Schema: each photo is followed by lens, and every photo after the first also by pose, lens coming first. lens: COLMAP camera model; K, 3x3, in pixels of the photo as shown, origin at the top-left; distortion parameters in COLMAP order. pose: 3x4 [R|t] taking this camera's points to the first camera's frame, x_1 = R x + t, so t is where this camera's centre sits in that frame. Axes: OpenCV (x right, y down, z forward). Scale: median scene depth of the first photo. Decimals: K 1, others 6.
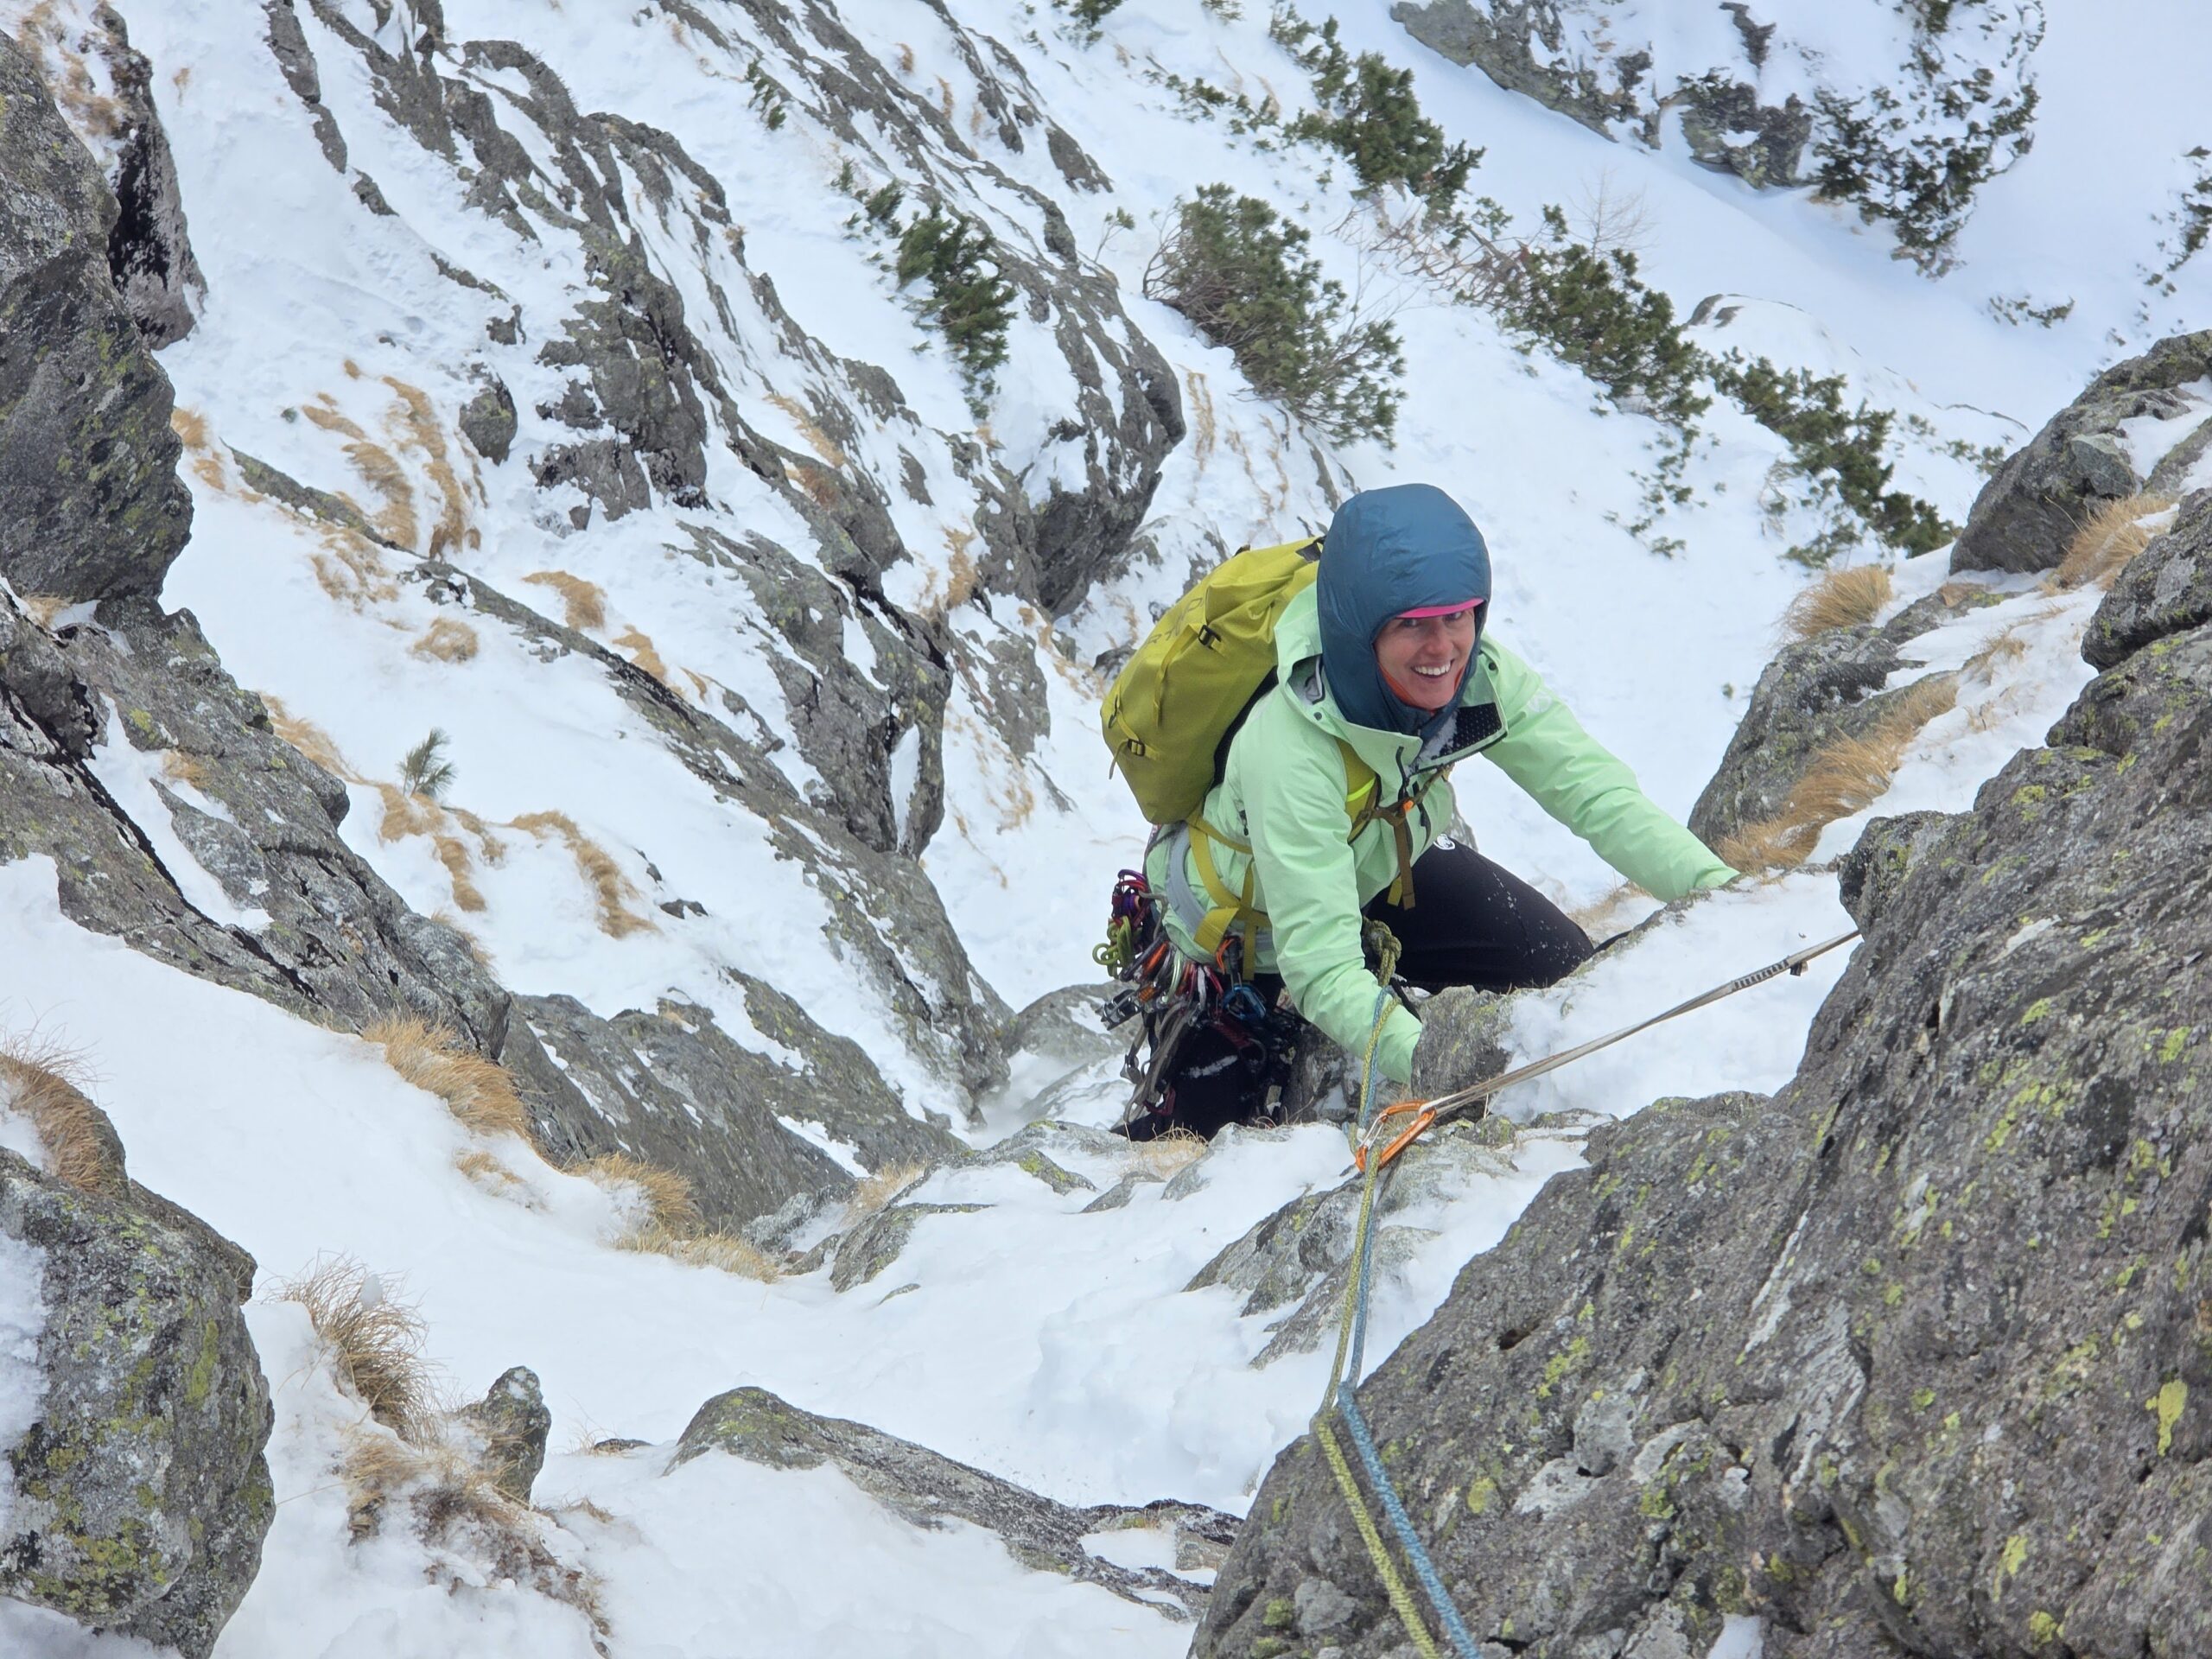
lens RADIAL K [[8307.2, 0, 1103.7], [0, 8307.2, 832.0], [0, 0, 1]] dist [0.260657, 0.000000]
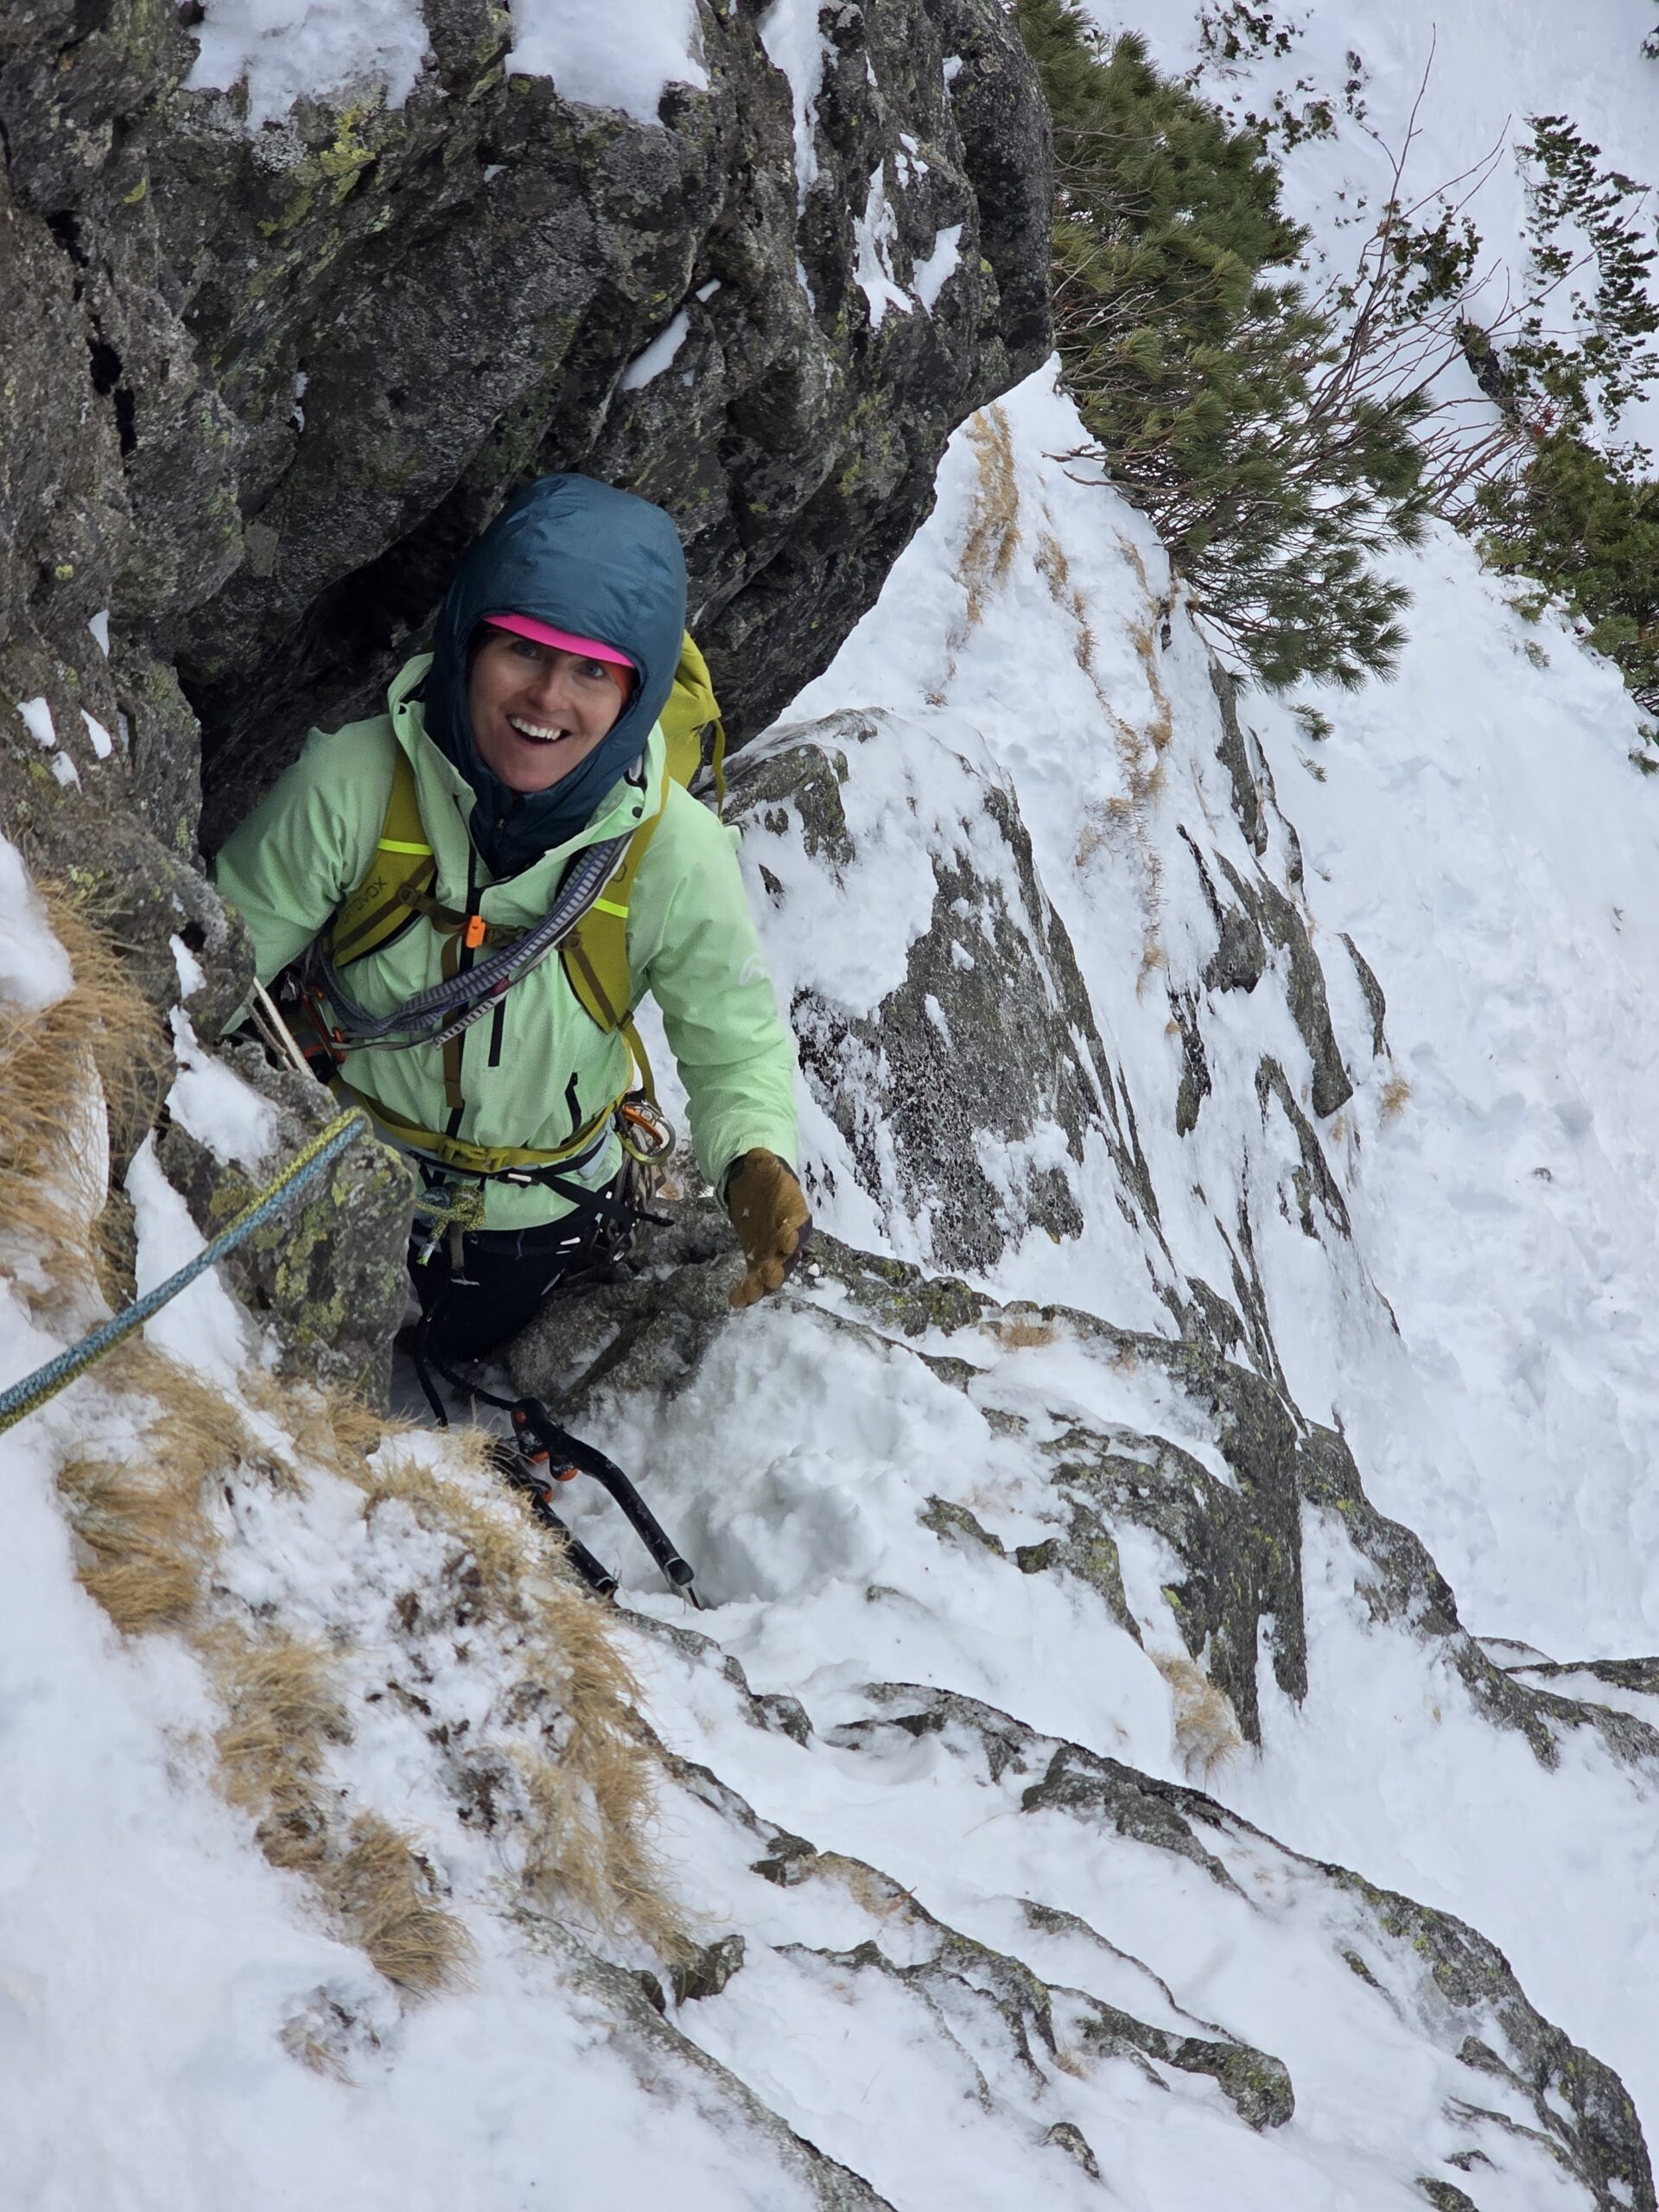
lens RADIAL K [[4738.4, 0, 839.5], [0, 4738.4, 1109.0], [0, 0, 1]] dist [-0.005052, 0.000000]
pose [[0.987412, 0.146235, 0.060274, -0.001548], [-0.145366, 0.989203, -0.018585, -0.020087], [-0.062341, 0.009589, 0.998009, 0.799451]]
